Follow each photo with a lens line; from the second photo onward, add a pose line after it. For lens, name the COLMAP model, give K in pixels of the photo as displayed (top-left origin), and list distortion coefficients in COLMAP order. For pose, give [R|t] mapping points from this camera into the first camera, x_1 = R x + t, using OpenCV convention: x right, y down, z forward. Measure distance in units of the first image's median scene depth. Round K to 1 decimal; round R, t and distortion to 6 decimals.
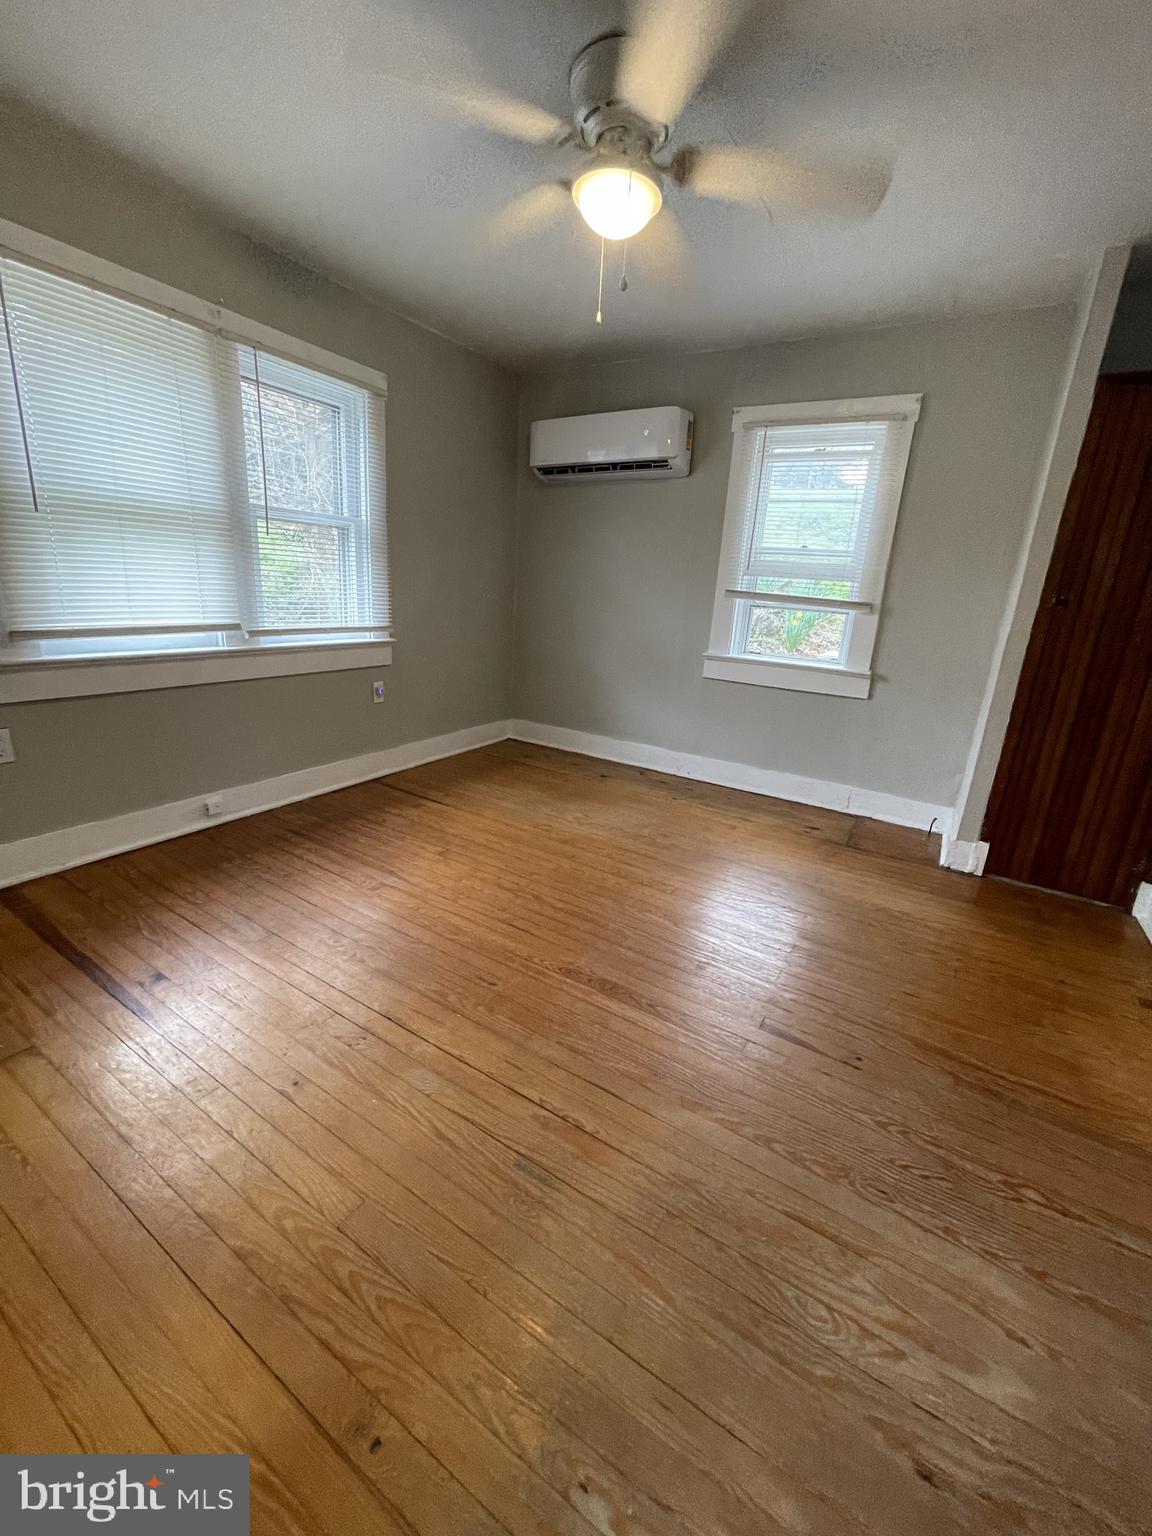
lens RADIAL K [[623.1, 0, 580.1], [0, 623.1, 760.4], [0, 0, 1]] dist [0.000598, 0.004231]
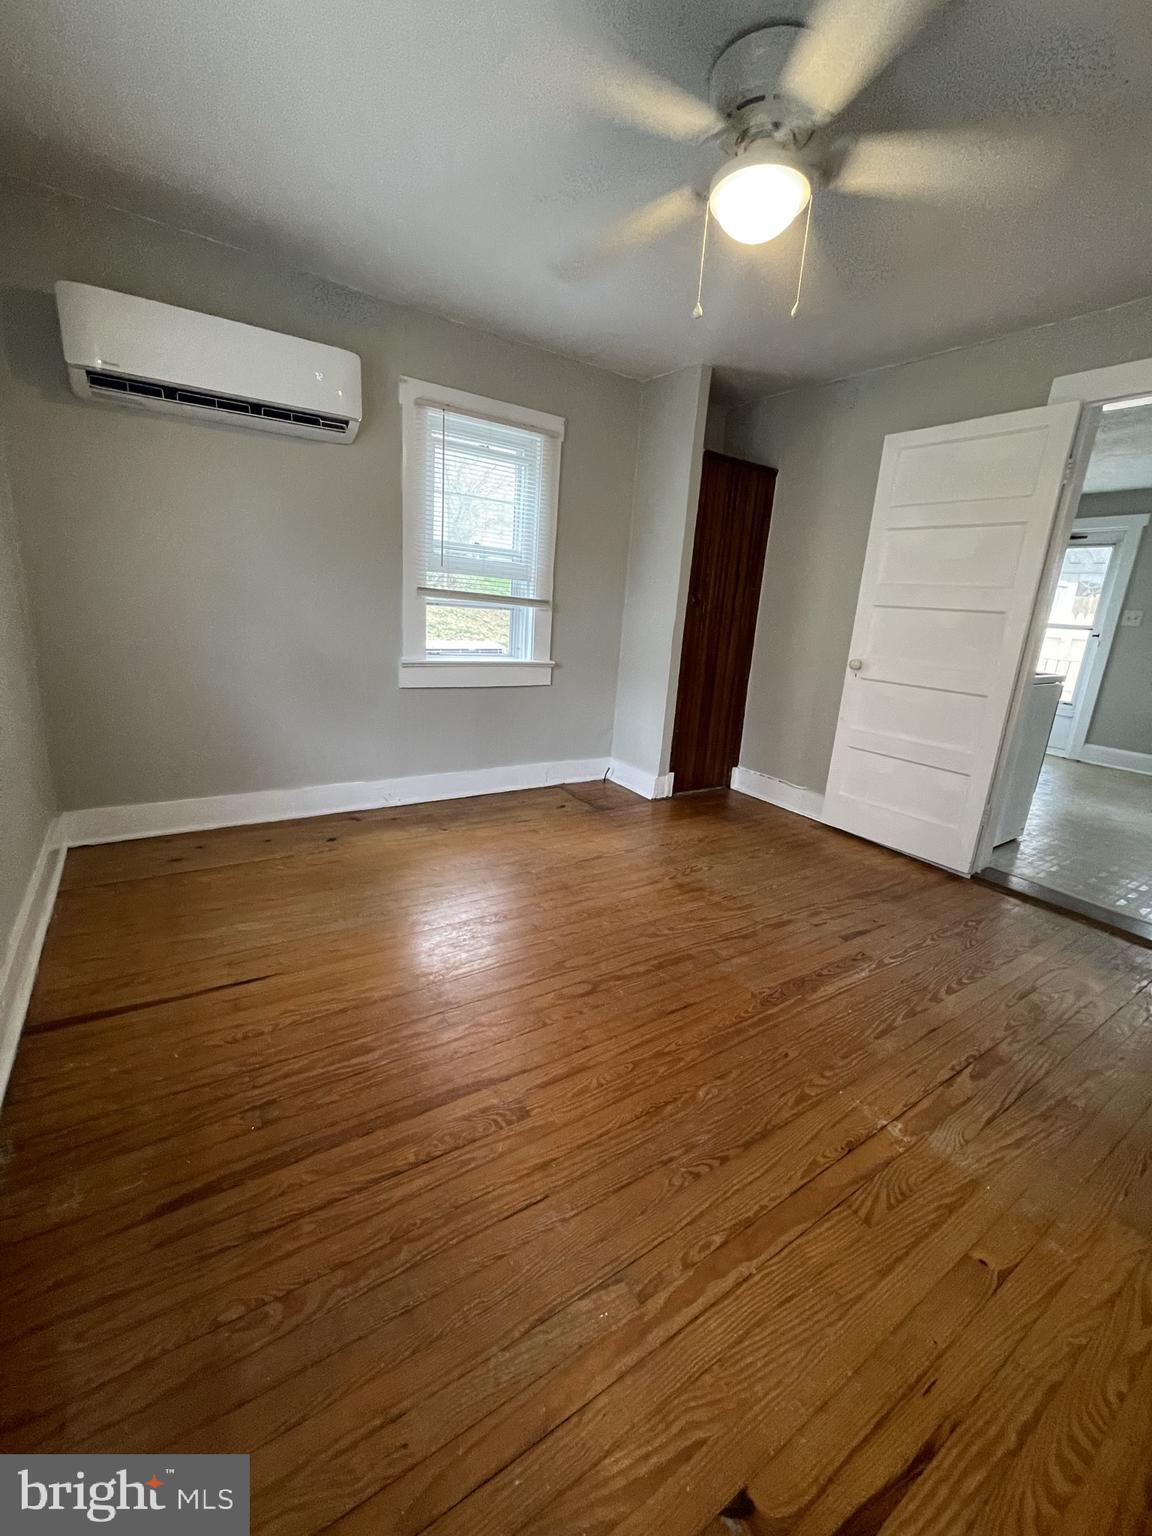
lens RADIAL K [[623.1, 0, 580.1], [0, 623.1, 760.4], [0, 0, 1]] dist [0.000598, 0.004231]
pose [[0.420270, -0.264717, 0.867928, -0.538034], [0.209836, 0.958926, 0.190864, -0.170470], [-0.882804, 0.101908, 0.458555, 0.447122]]
